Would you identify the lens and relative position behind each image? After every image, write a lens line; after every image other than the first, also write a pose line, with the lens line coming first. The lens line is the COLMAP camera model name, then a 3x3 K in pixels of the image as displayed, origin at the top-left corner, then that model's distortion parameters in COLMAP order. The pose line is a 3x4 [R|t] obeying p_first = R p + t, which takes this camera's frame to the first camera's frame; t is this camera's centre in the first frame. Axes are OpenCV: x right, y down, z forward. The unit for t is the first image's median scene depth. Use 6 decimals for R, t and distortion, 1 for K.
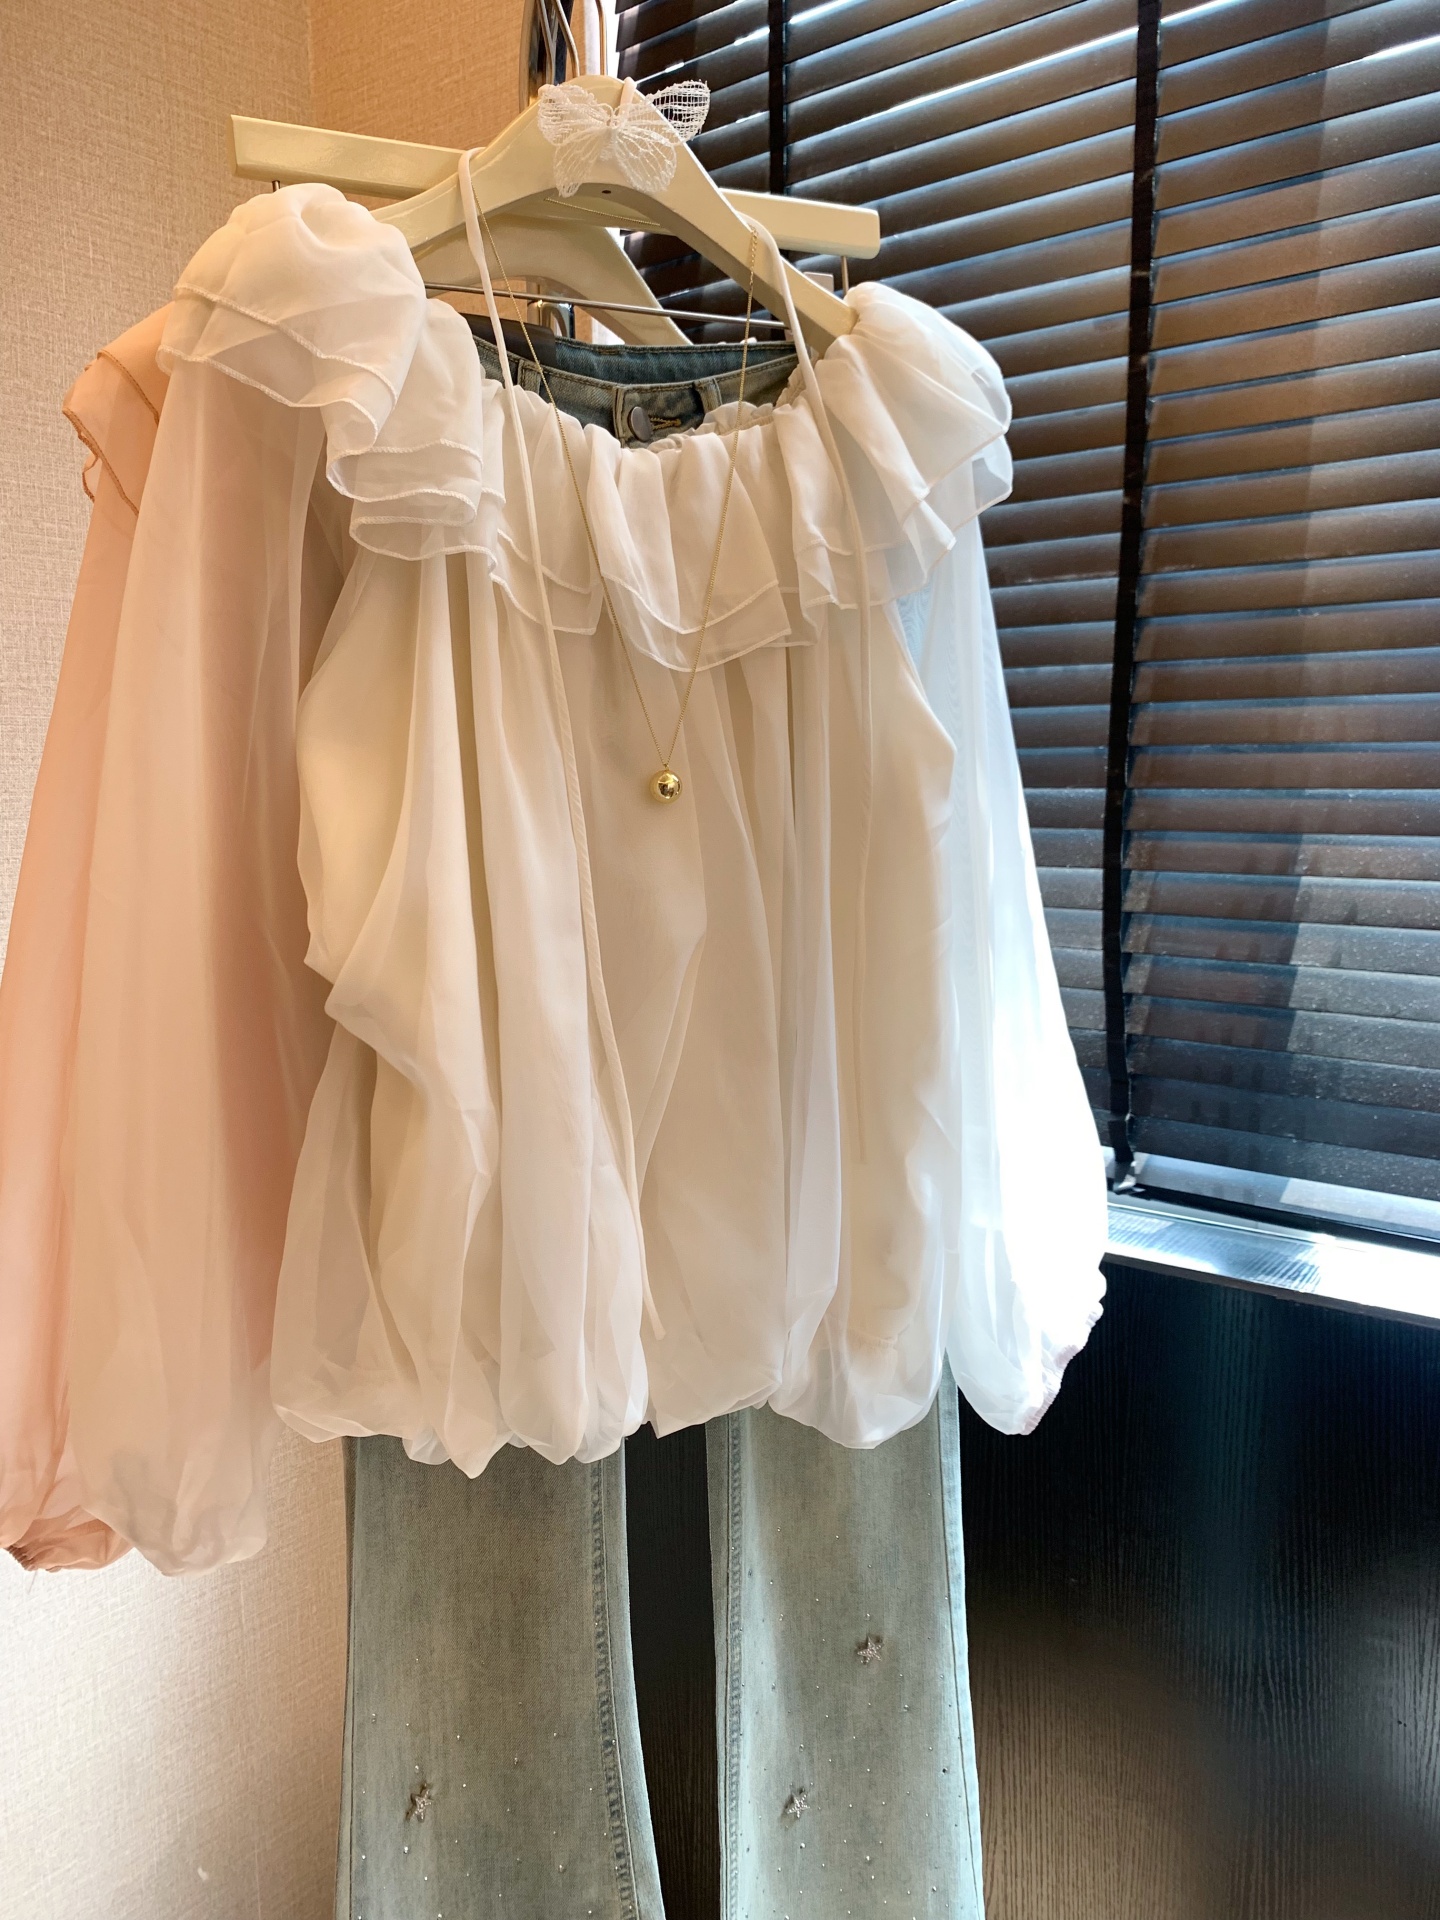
lens RADIAL K [[1443.7, 0, 700.3], [0, 1443.7, 954.8], [0, 0, 1]] dist [0.010905, -0.007753]
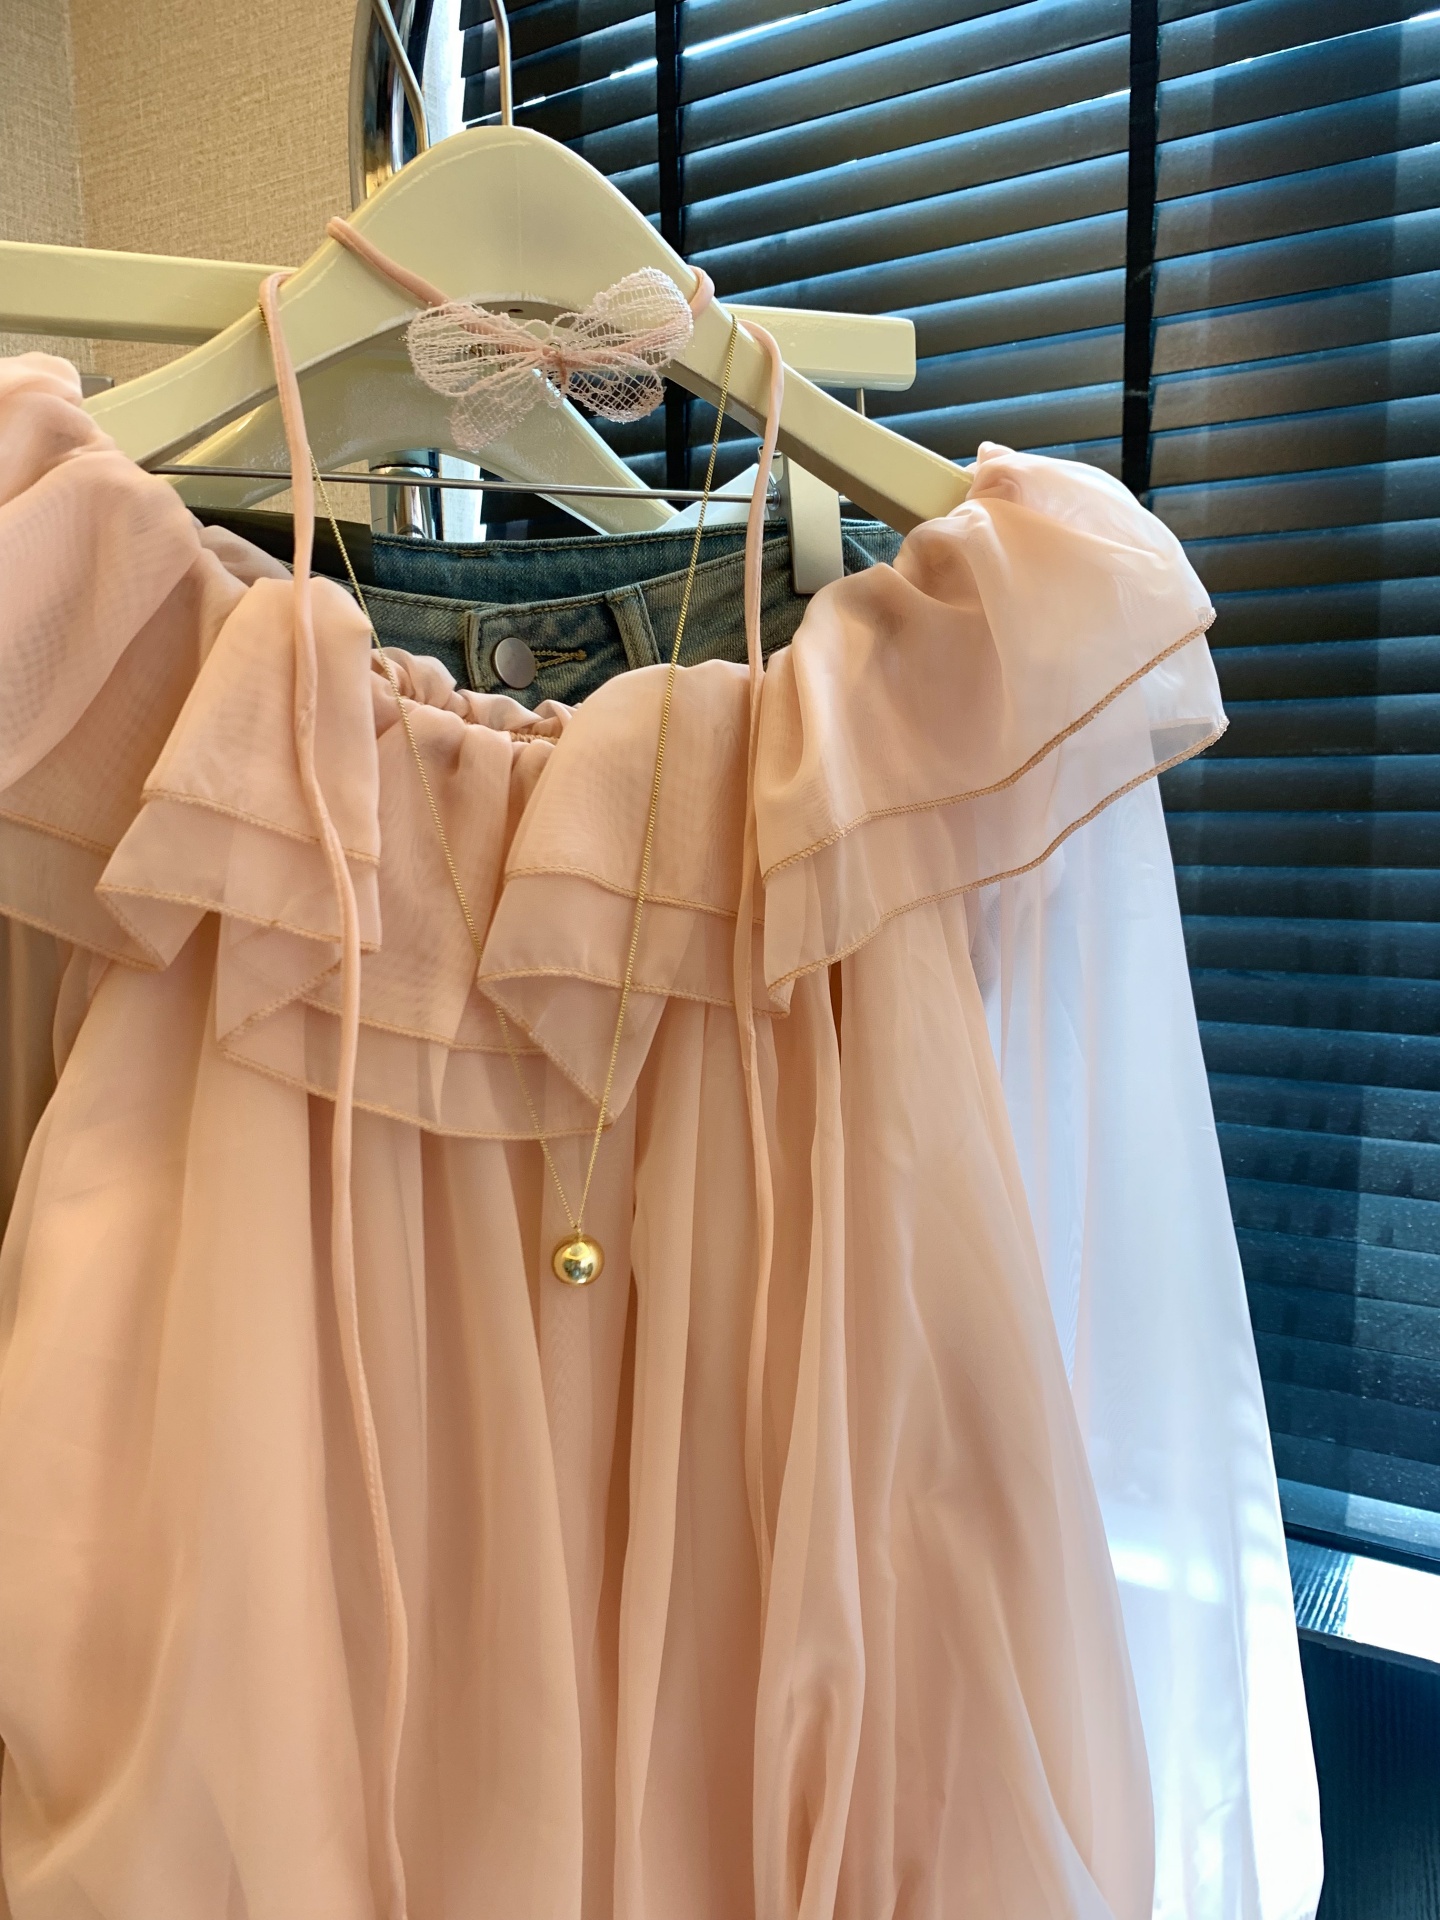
lens RADIAL K [[1443.7, 0, 745.9], [0, 1443.7, 977.7], [0, 0, 1]] dist [0.010905, -0.007753]
pose [[0.991614, -0.026347, 0.126521, -0.024250], [0.025841, 0.999650, 0.005634, -0.183297], [-0.126625, -0.002317, 0.991948, 0.269418]]
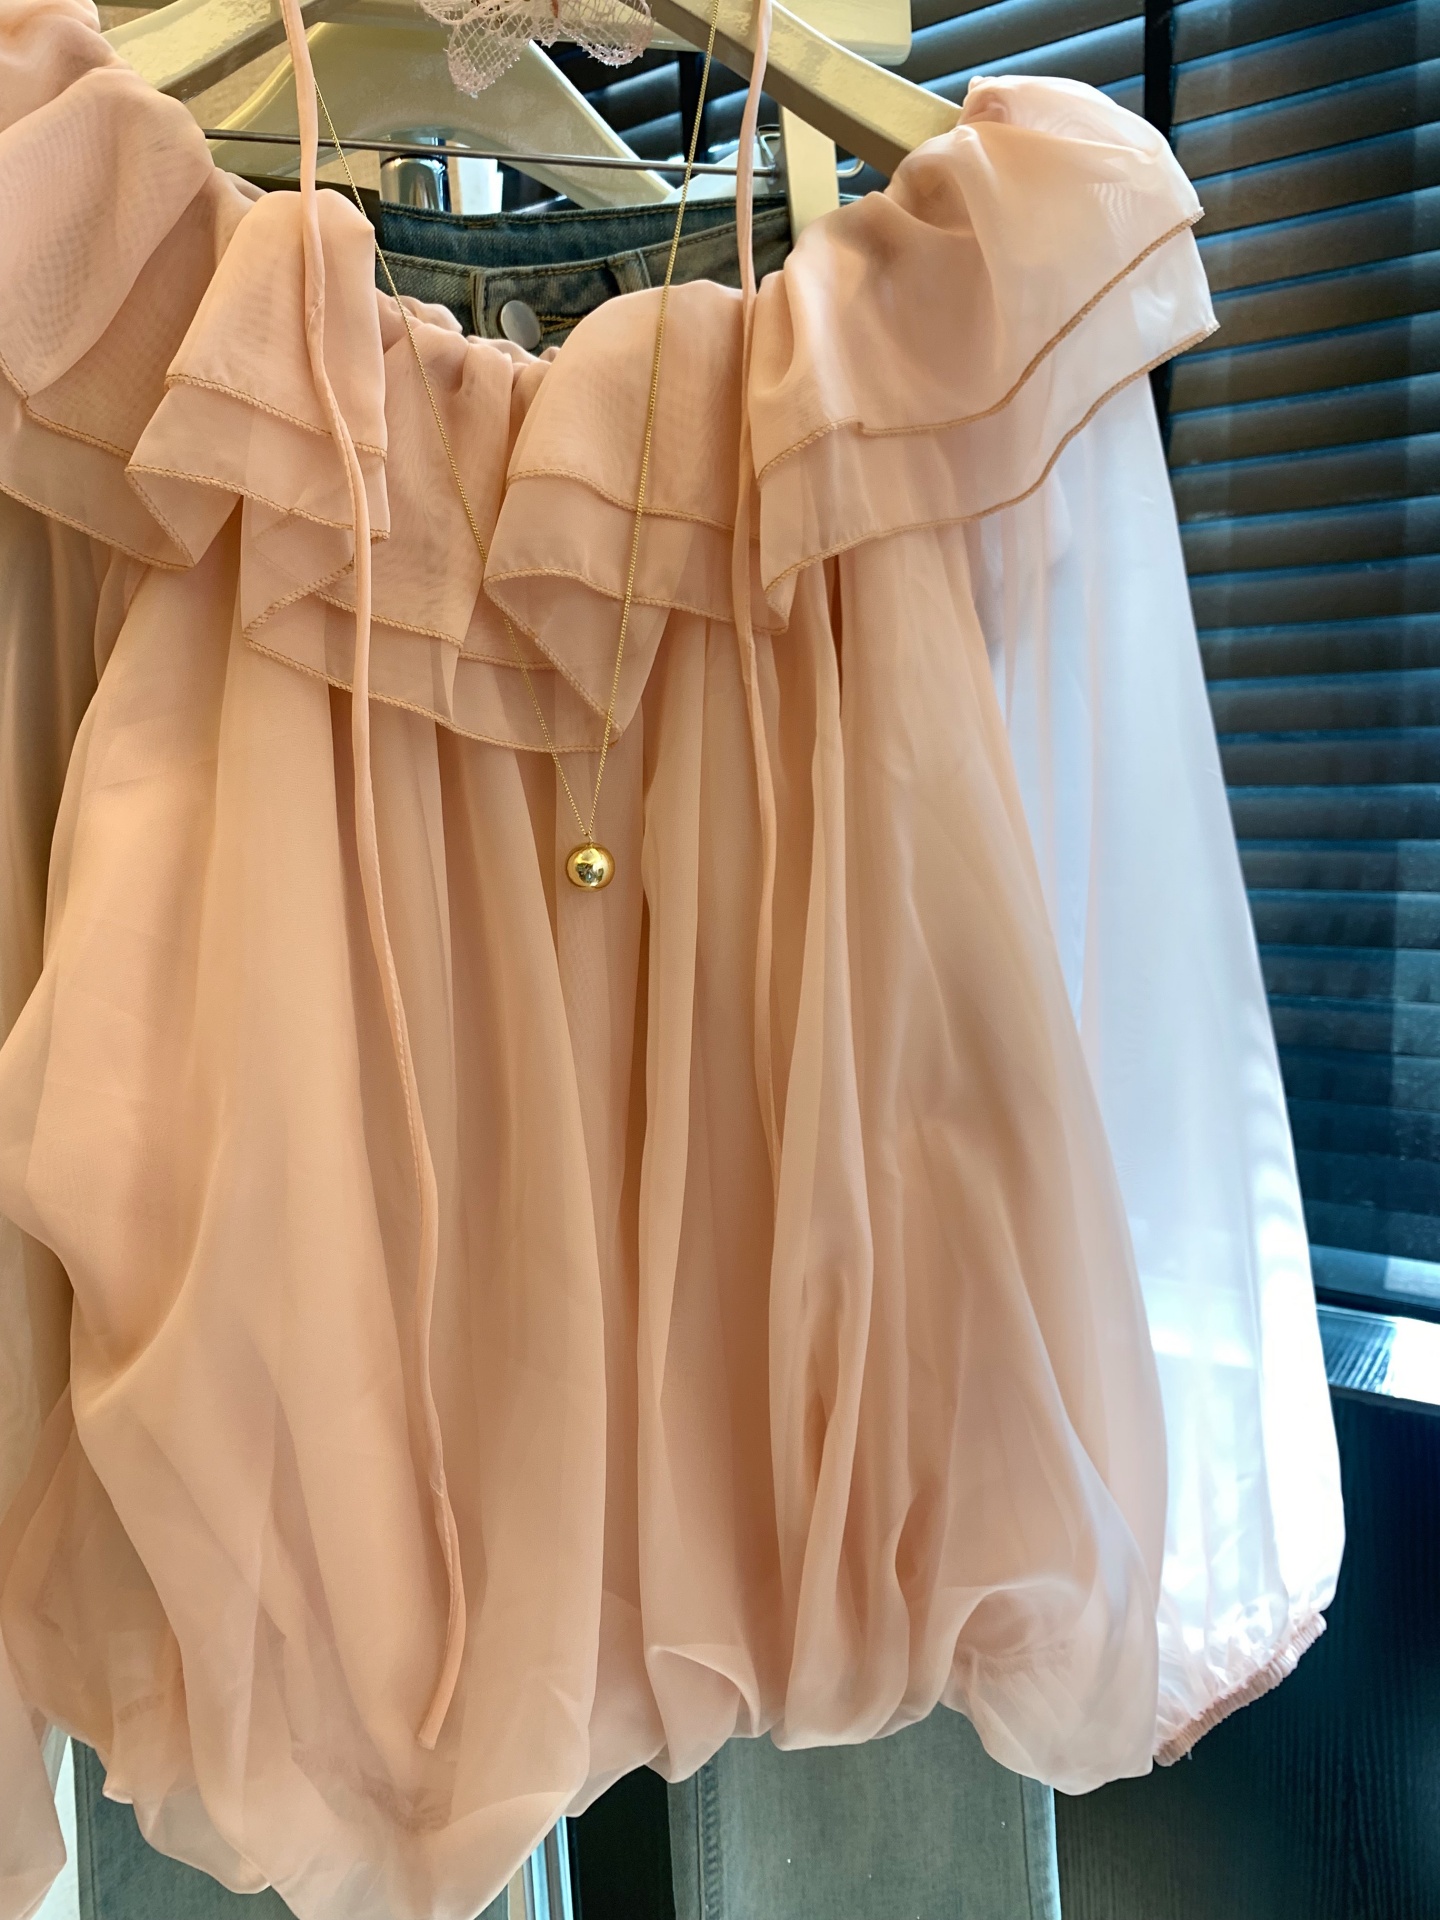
lens RADIAL K [[1443.7, 0, 706.7], [0, 1443.7, 962.7], [0, 0, 1]] dist [0.010905, -0.007753]
pose [[0.997050, -0.048999, 0.059077, -0.011745], [0.047293, 0.998432, 0.029931, -0.065914], [-0.060451, -0.027049, 0.997805, 0.246543]]
